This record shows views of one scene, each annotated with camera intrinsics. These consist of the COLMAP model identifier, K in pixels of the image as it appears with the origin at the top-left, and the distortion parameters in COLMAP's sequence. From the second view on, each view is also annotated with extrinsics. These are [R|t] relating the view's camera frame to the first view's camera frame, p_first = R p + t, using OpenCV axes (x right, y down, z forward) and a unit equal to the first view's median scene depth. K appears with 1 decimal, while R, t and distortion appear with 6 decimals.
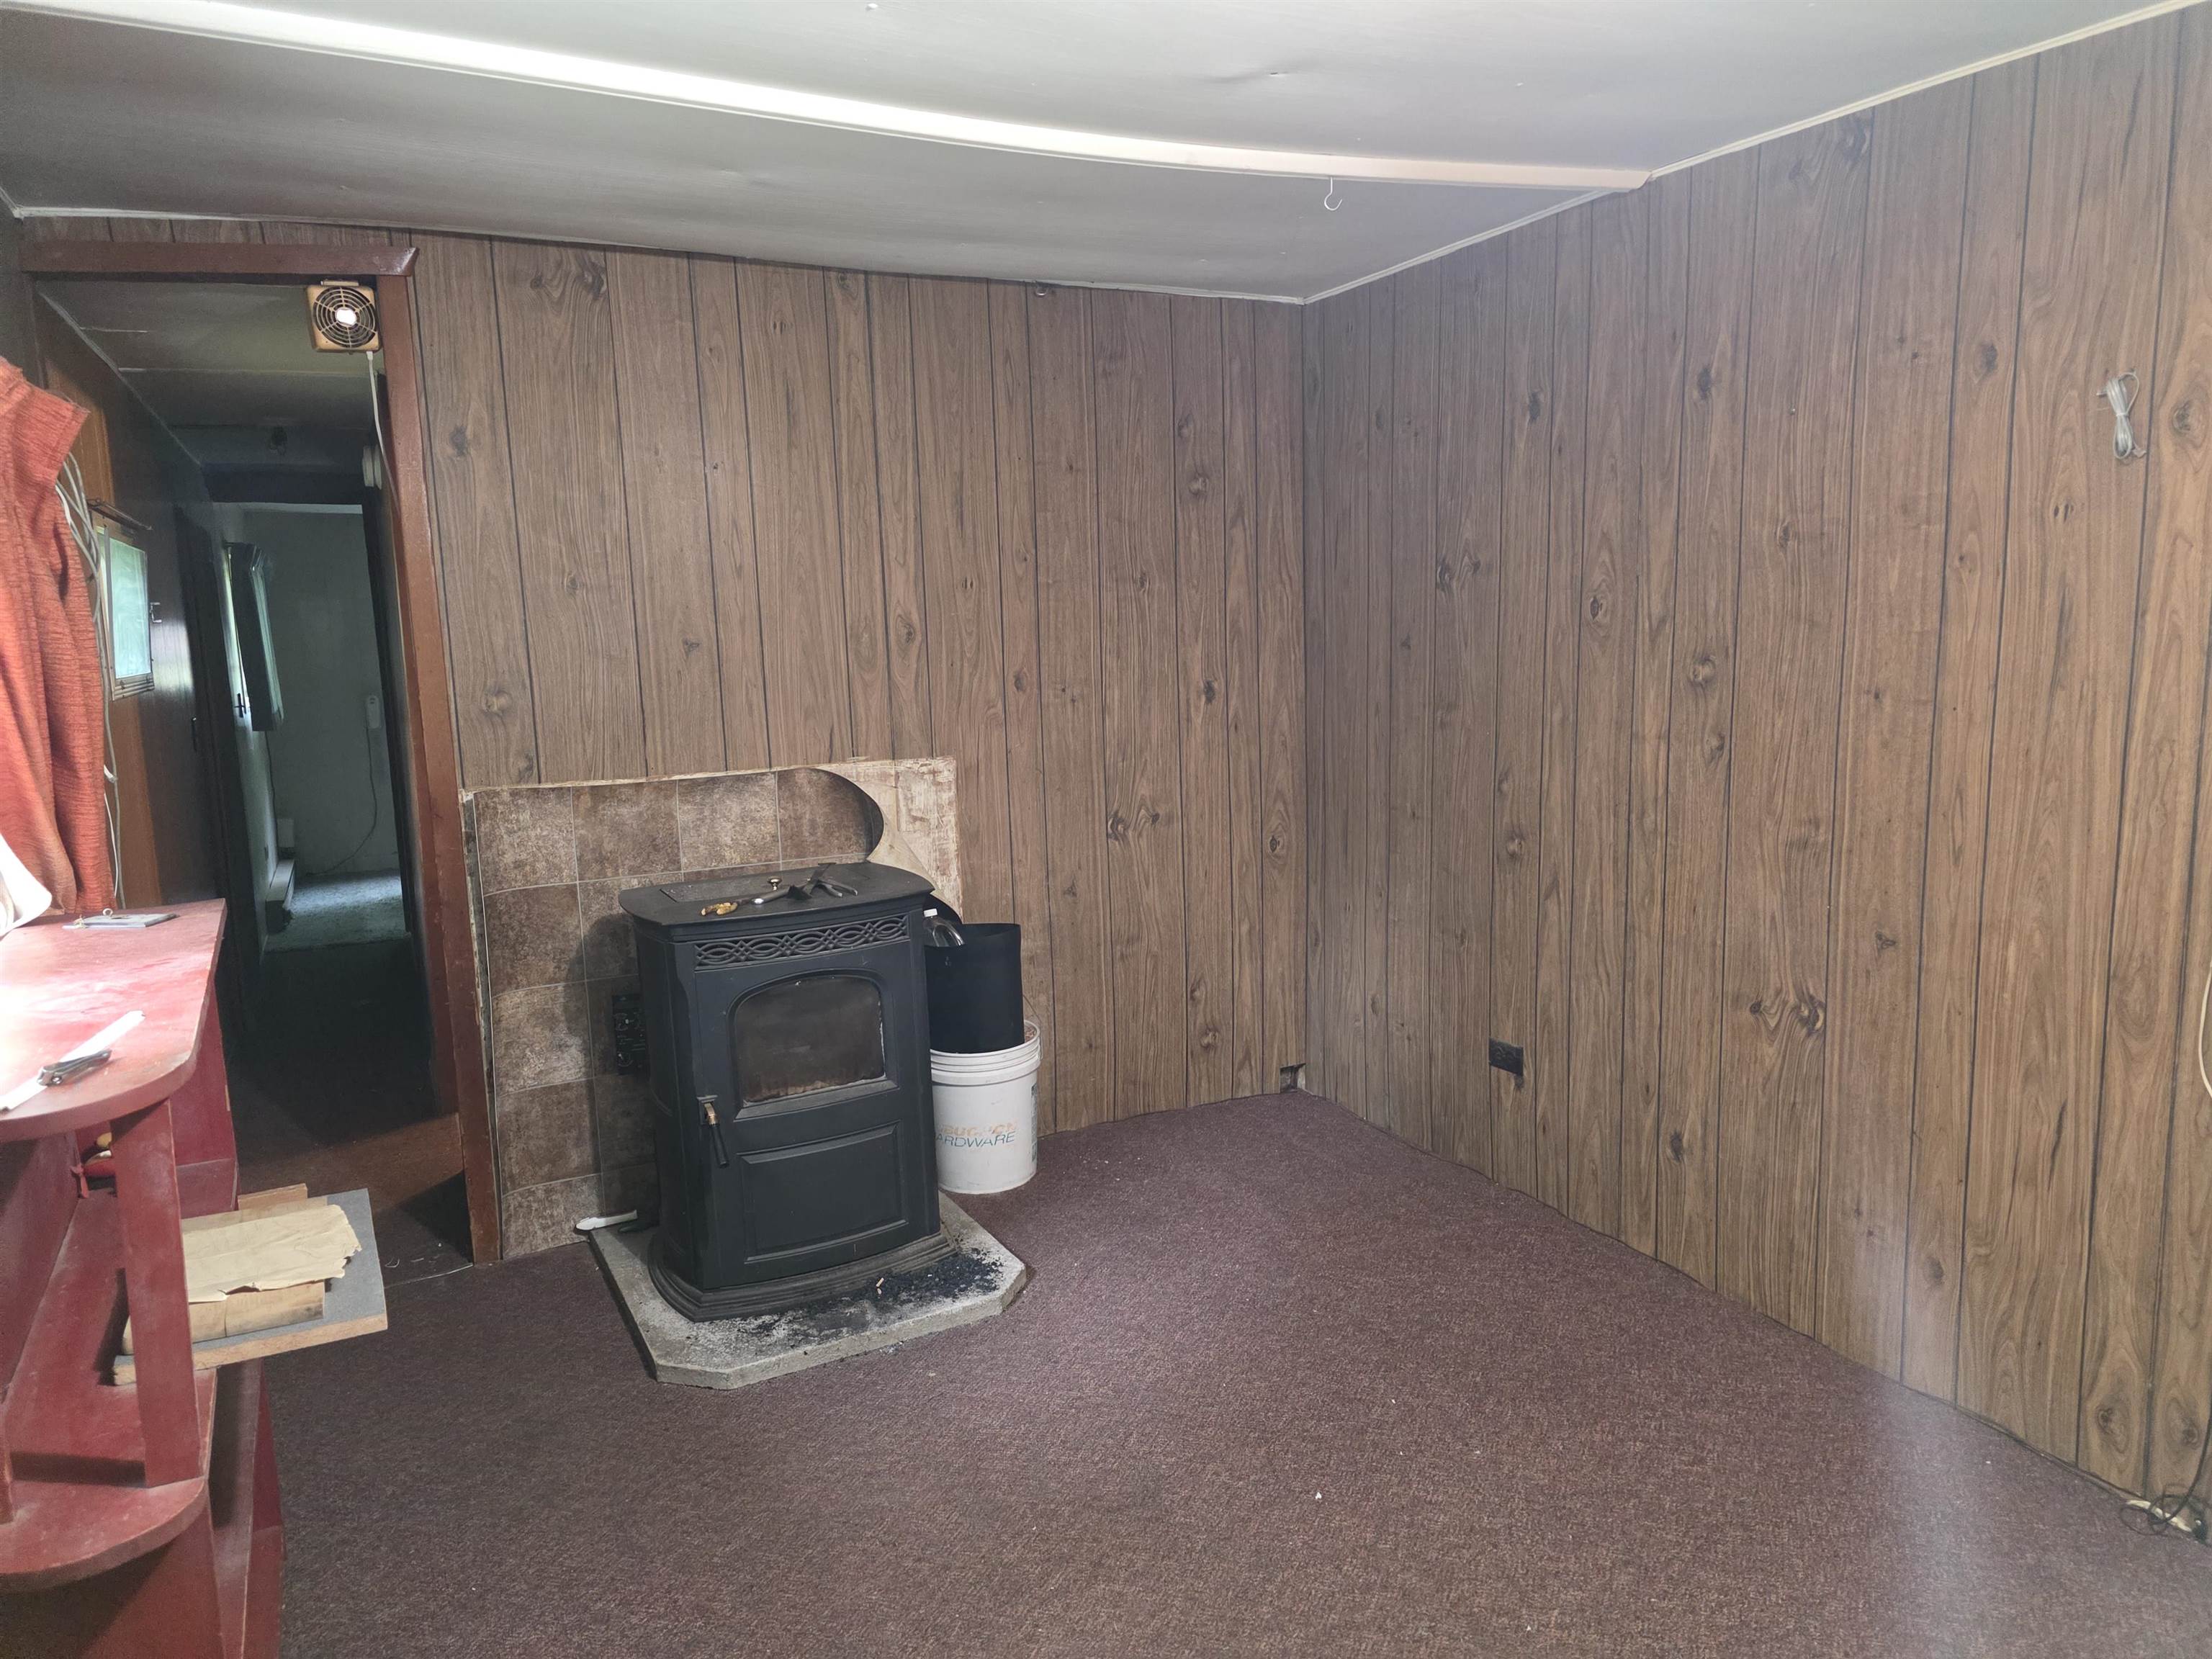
lens RADIAL K [[1501.2, 0, 1120.6], [0, 1501.2, 848.7], [0, 0, 1]] dist [0.070688, -0.067920]
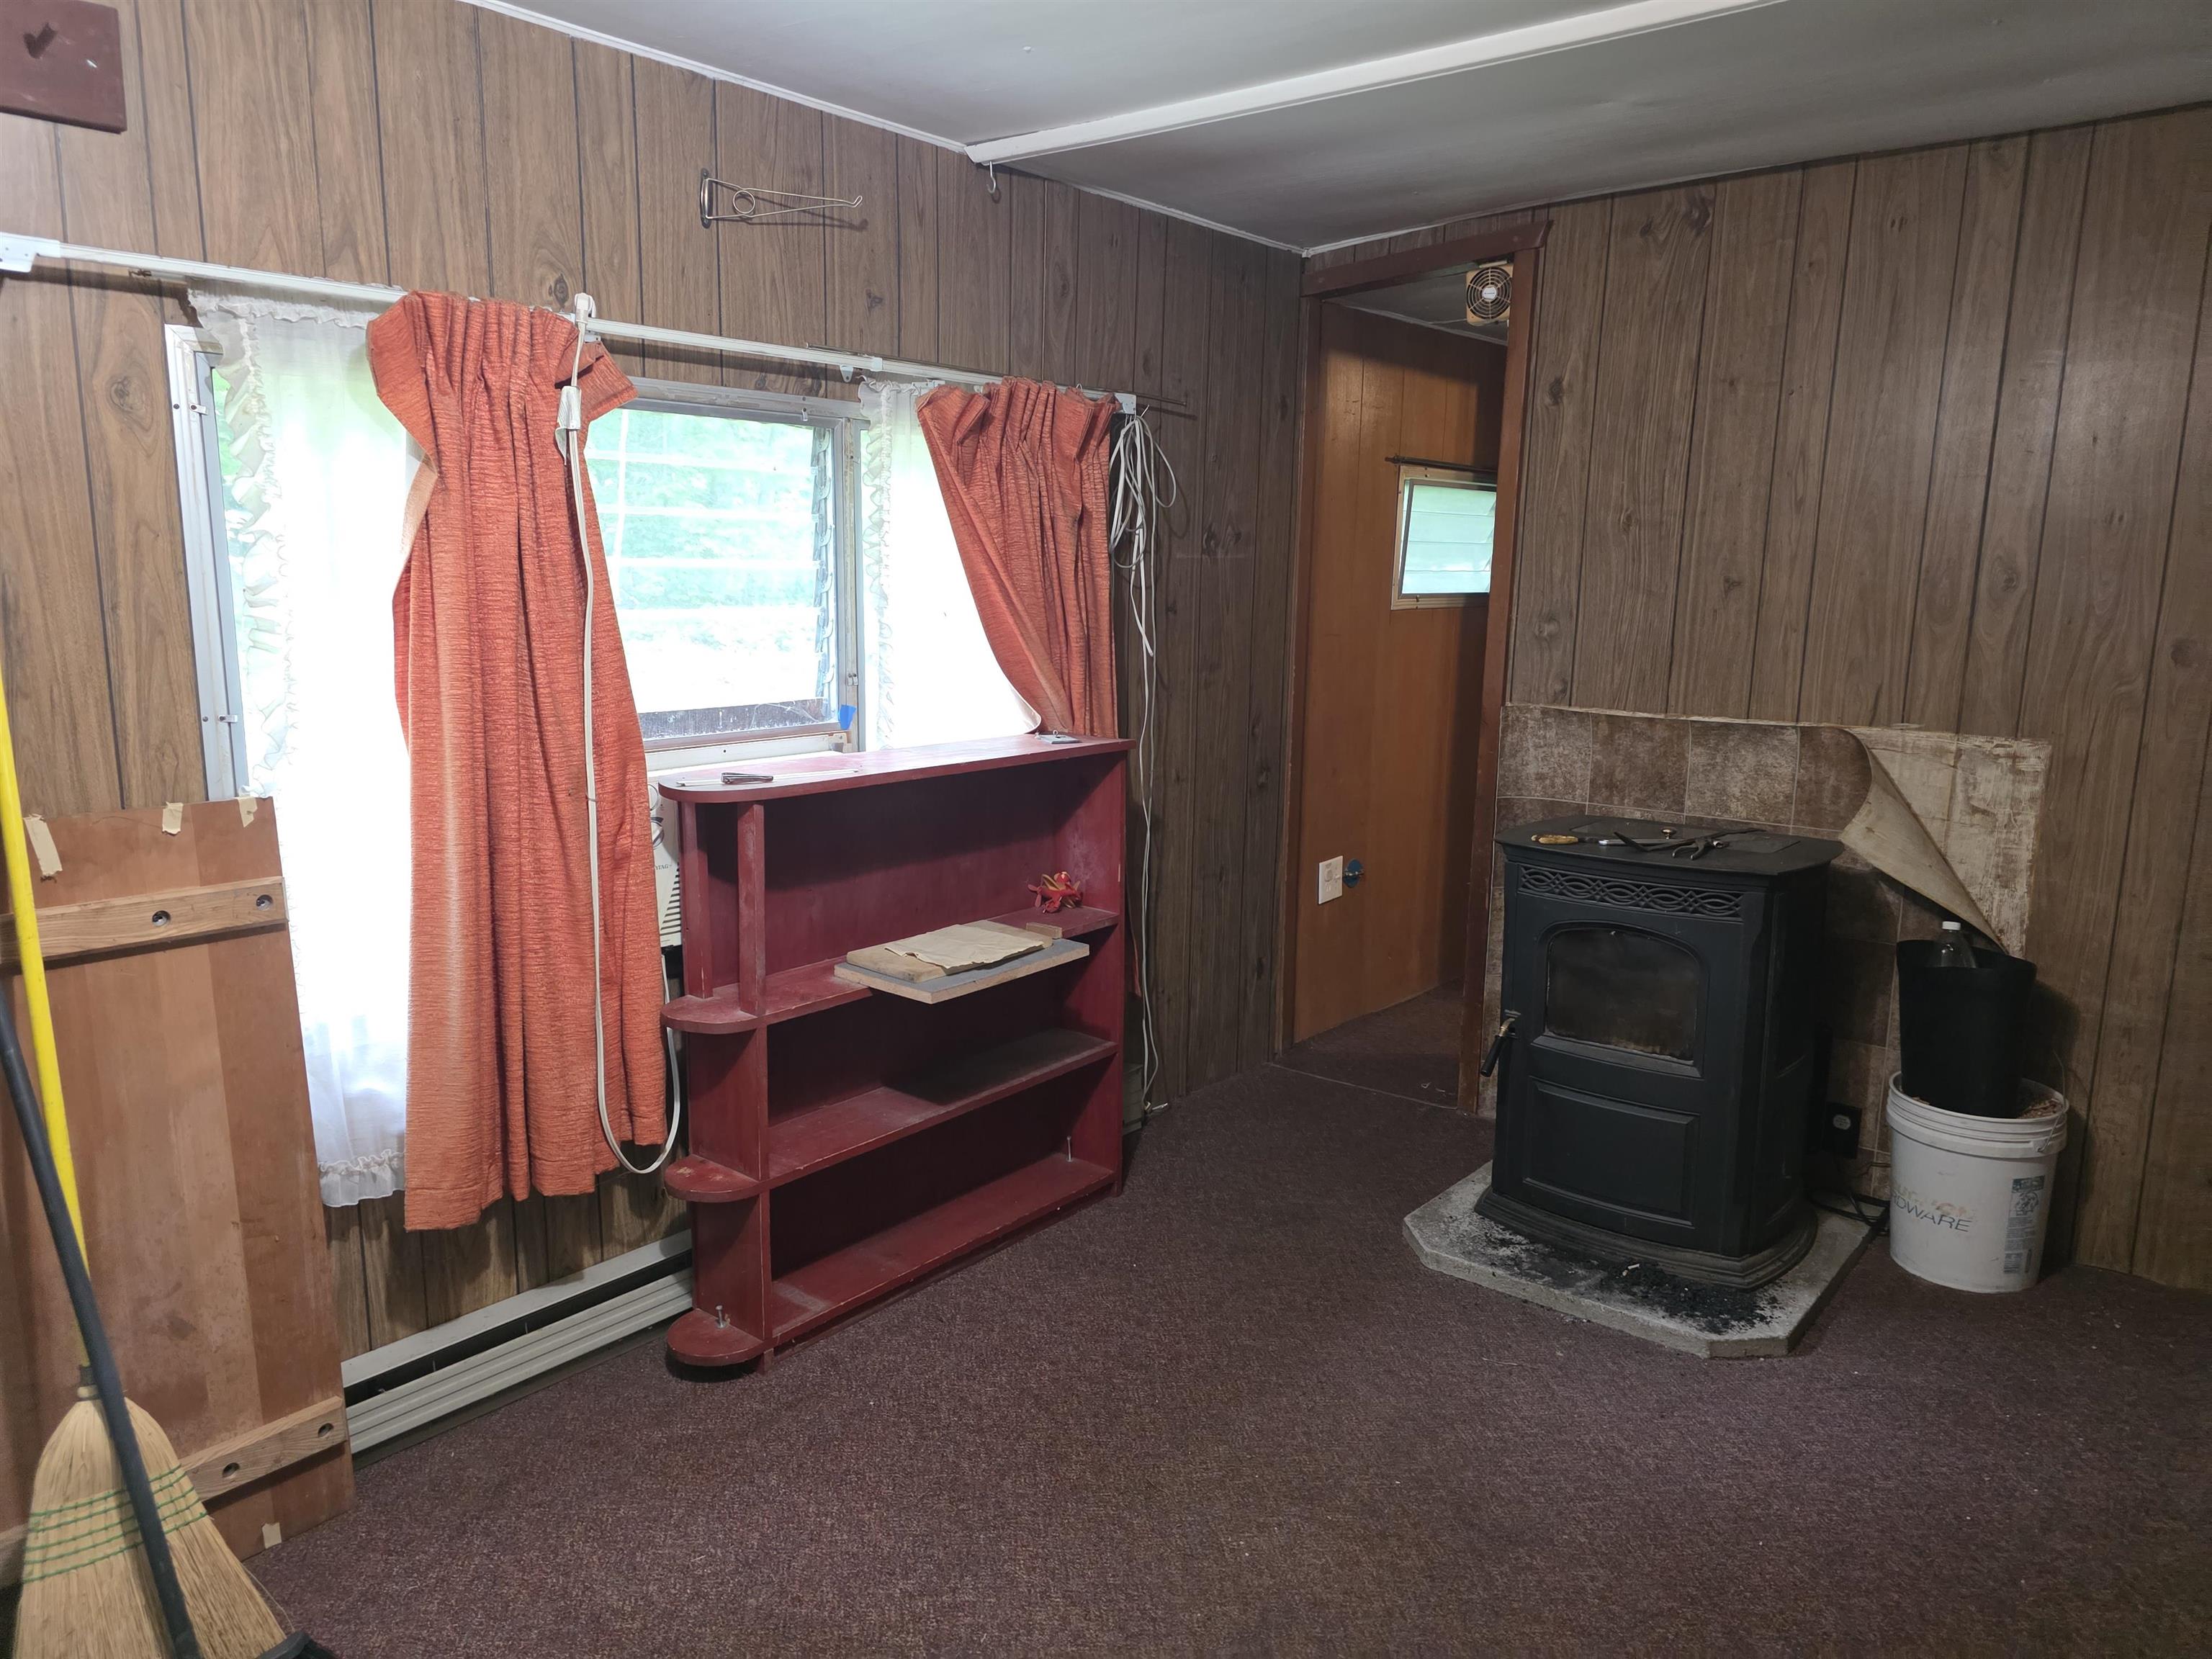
lens RADIAL K [[1501.2, 0, 1105.7], [0, 1501.2, 832.3], [0, 0, 1]] dist [0.070688, -0.067920]
pose [[0.374966, 0.193309, -0.906660, 0.482222], [-0.164317, 0.976390, 0.140220, -0.051453], [0.912360, 0.096402, 0.397877, 0.274488]]
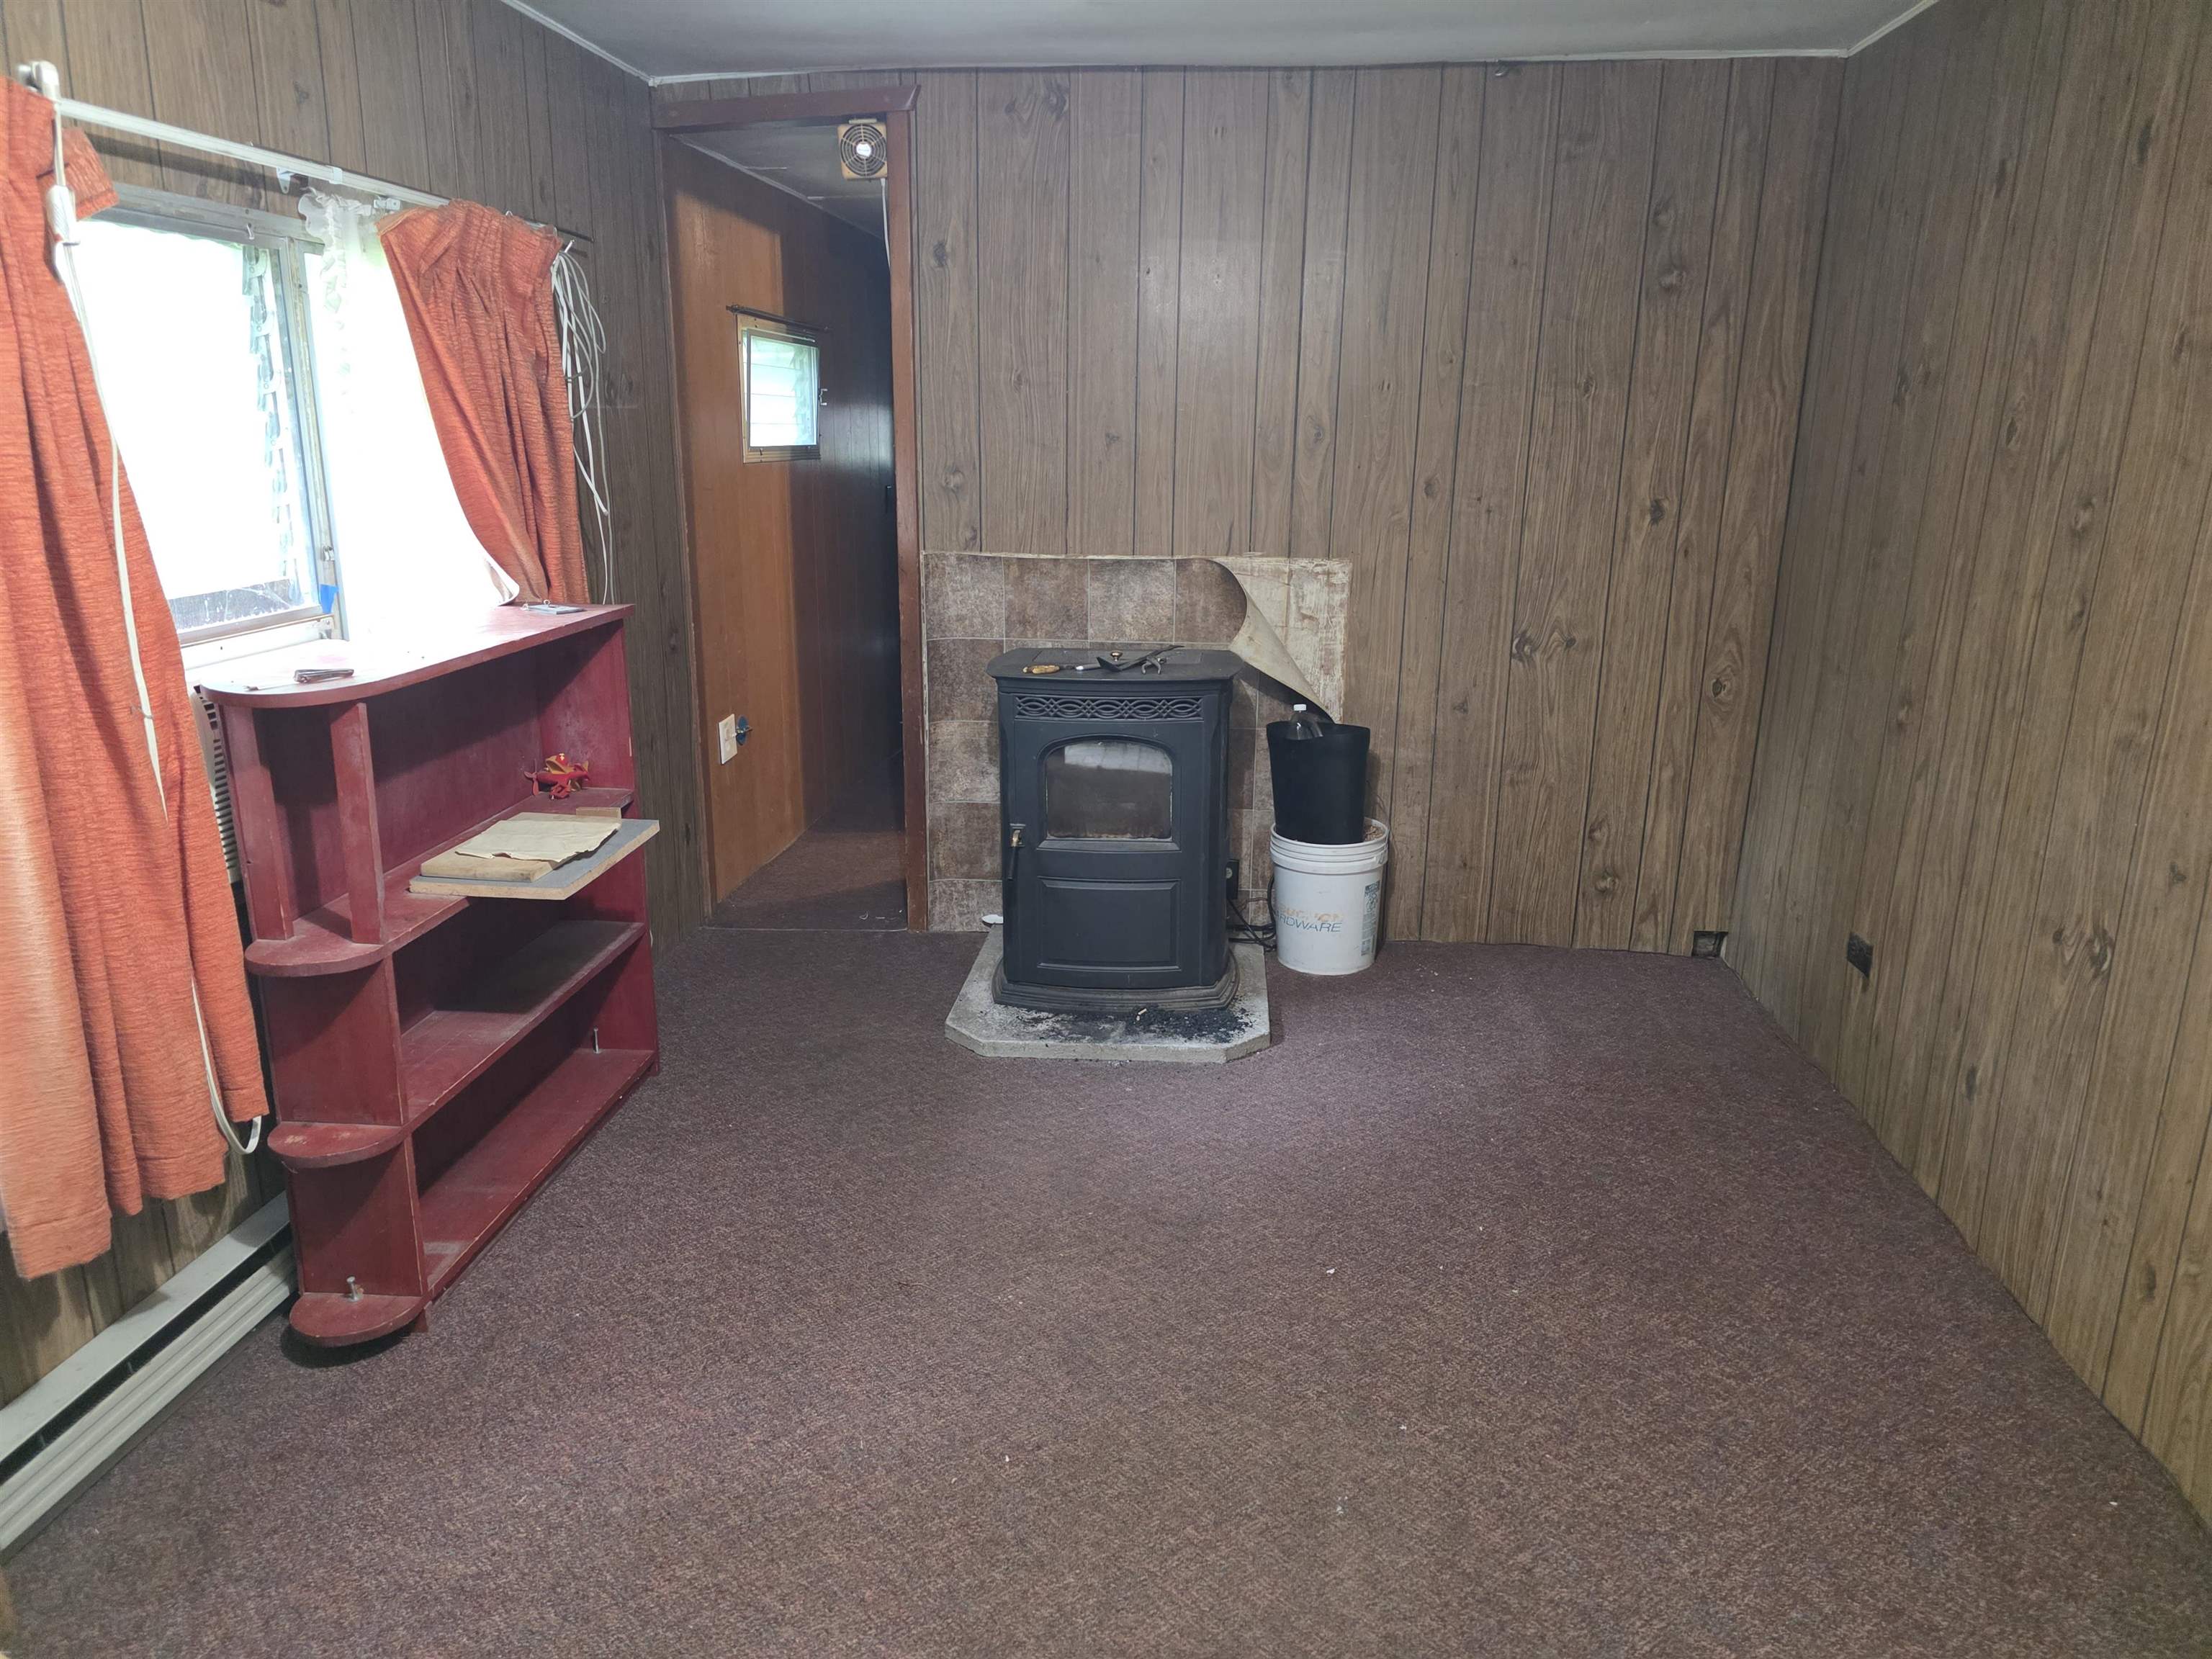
lens RADIAL K [[1501.2, 0, 1116.2], [0, 1501.2, 847.6], [0, 0, 1]] dist [0.070688, -0.067920]
pose [[0.841421, 0.179946, -0.509538, 0.354052], [-0.116281, 0.981131, 0.154472, -0.009493], [0.527720, -0.070726, 0.846469, 0.028570]]
